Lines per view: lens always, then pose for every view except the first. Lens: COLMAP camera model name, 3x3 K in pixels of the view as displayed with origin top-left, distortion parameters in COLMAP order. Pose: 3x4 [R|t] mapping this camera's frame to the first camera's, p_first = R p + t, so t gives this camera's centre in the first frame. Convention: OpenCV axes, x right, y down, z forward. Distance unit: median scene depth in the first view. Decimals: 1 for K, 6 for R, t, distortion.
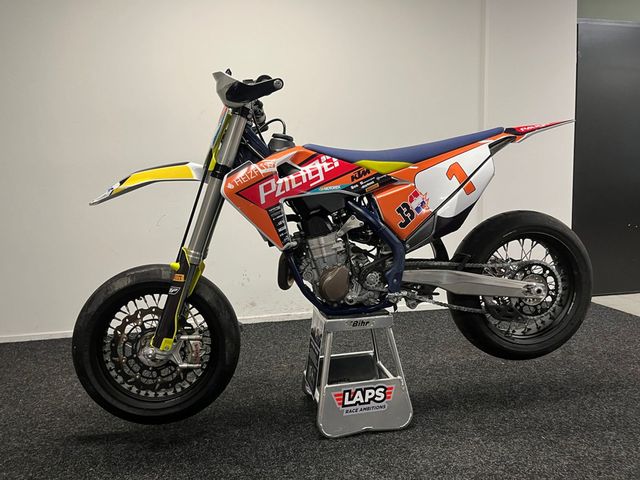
lens RADIAL K [[470.5, 0, 320.0], [0, 470.5, 240.0], [0, 0, 1]] dist [0.072571, -0.086938]
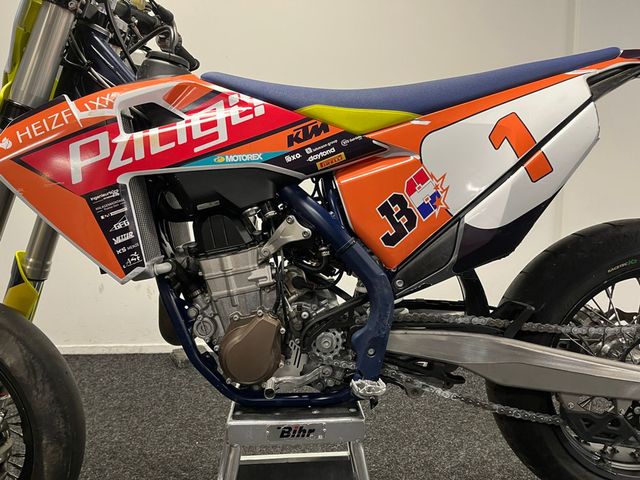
lens RADIAL K [[480.7, 0, 317.0], [0, 480.7, 240.7], [0, 0, 1]] dist [0.079206, -0.110151]
pose [[0.989795, 0.048926, -0.133833, 0.167918], [-0.047243, 0.998760, 0.015726, -0.035378], [0.134436, -0.009242, 0.990879, 0.500264]]
